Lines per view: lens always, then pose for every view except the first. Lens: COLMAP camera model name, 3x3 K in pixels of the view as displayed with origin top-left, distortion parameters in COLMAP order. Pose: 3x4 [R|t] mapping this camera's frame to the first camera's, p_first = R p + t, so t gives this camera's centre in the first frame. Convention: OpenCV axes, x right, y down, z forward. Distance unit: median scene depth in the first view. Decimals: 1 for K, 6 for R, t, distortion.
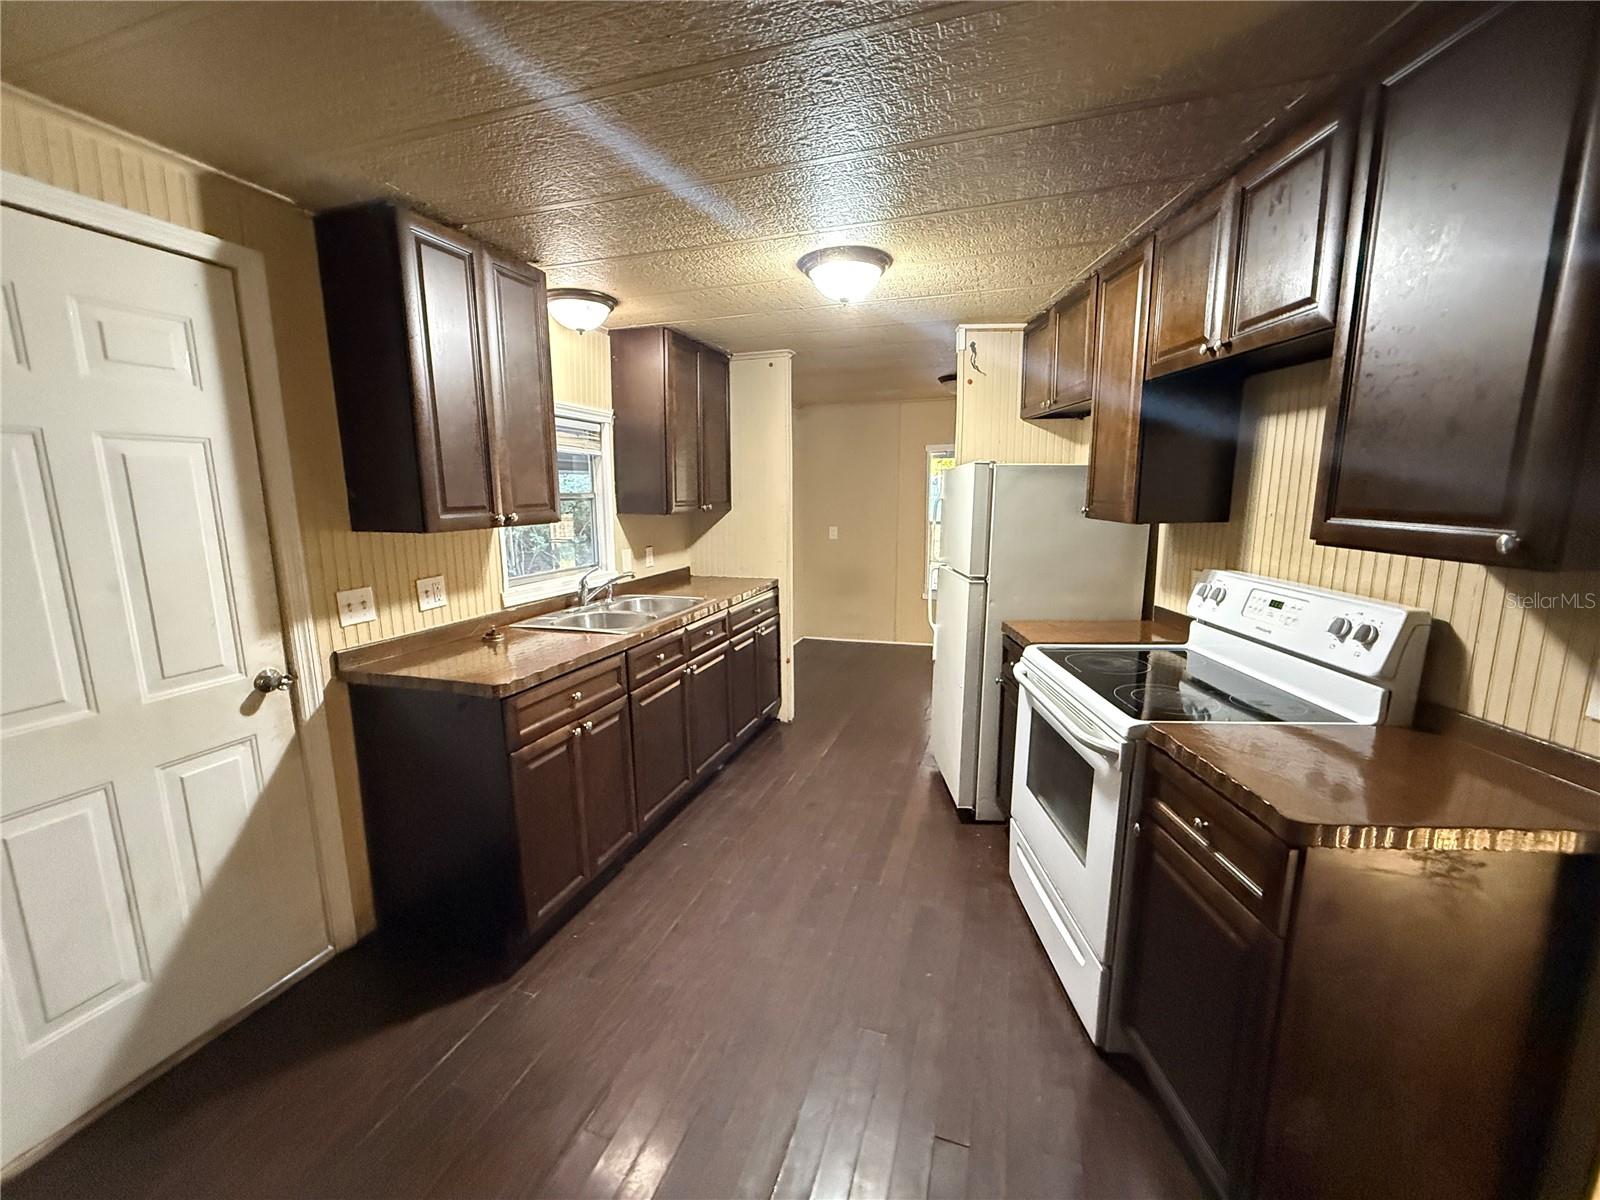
lens RADIAL K [[638.5, 0, 798.6], [0, 638.5, 601.3], [0, 0, 1]] dist [0.002061, -0.000155]
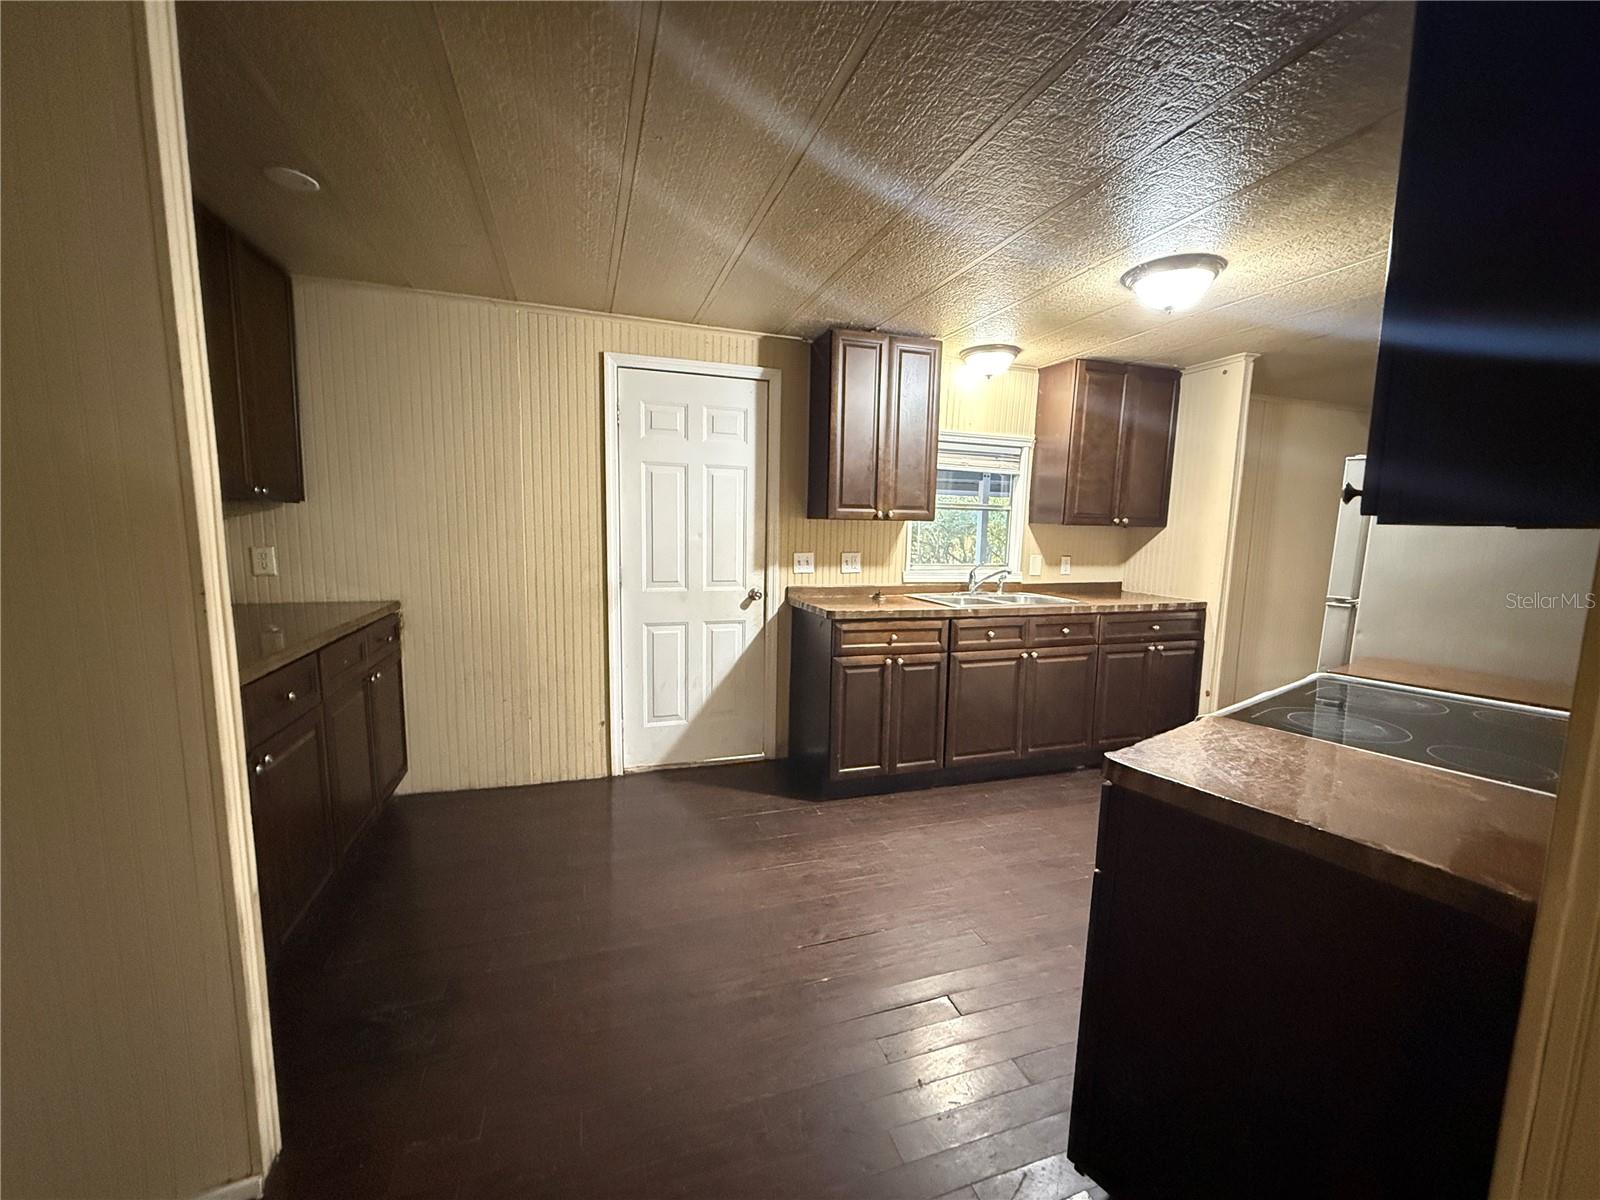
lens RADIAL K [[638.5, 0, 791.7], [0, 638.5, 602.2], [0, 0, 1]] dist [0.002061, -0.000155]
pose [[0.606118, 0.119672, -0.786320, 0.629960], [-0.160957, 0.986617, 0.026085, 0.070725], [0.778918, 0.110753, 0.617268, -0.063269]]
